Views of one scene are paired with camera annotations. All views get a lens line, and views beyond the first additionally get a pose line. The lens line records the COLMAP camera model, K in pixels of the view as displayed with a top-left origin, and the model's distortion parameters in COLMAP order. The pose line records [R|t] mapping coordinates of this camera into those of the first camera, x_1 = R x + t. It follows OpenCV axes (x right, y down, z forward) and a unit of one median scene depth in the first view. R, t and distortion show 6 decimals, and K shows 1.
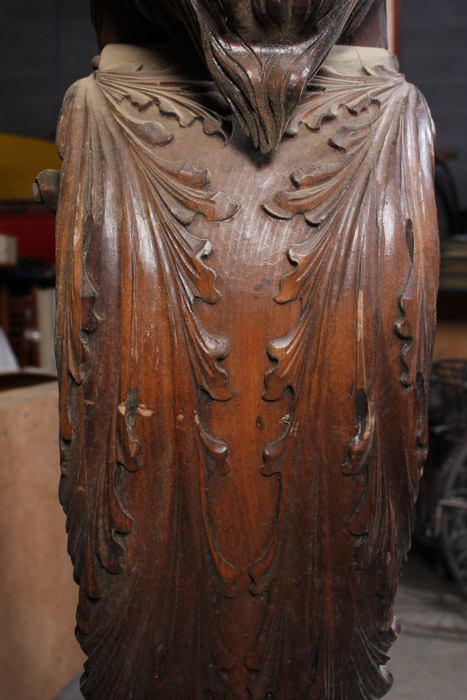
lens RADIAL K [[875.5, 0, 237.7], [0, 875.5, 352.4], [0, 0, 1]] dist [-0.004231, 0.000000]
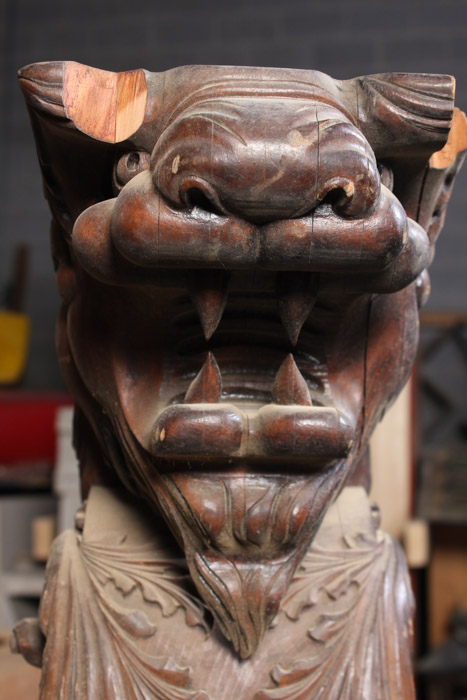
lens RADIAL K [[1141.8, 0, 247.3], [0, 1141.8, 337.1], [0, 0, 1]] dist [-0.008642, 0.000000]
pose [[0.999731, 0.009122, 0.021319, 0.001631], [-0.005907, 0.989227, -0.146267, -0.392943], [-0.022424, 0.146102, 0.989015, -0.377266]]
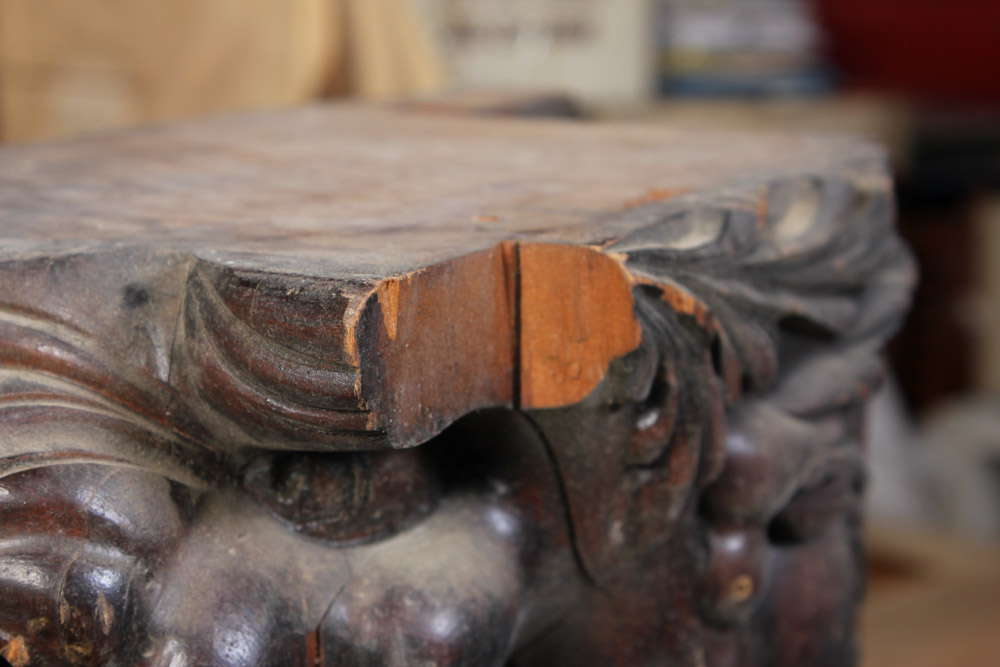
lens RADIAL K [[2389.0, 0, 497.2], [0, 2389.0, 332.8], [0, 0, 1]] dist [0.060326, 0.000000]
pose [[0.858490, 0.085395, -0.505670, 0.705918], [-0.015046, 0.989808, 0.141610, -0.928946], [0.512609, -0.113962, 0.851025, 0.004232]]
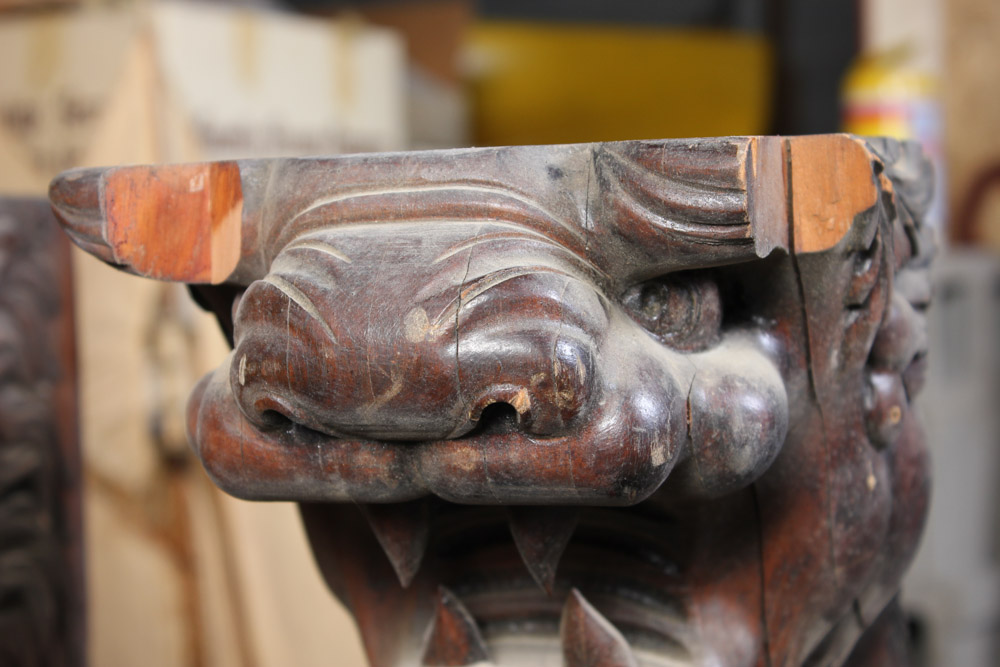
lens RADIAL K [[2230.4, 0, 472.3], [0, 2230.4, 328.4], [0, 0, 1]] dist [0.068723, 0.000000]
pose [[0.932014, -0.023797, -0.361641, 0.524090], [0.030282, 0.999466, 0.012275, -0.738998], [0.361156, -0.022392, 0.932237, -0.464597]]
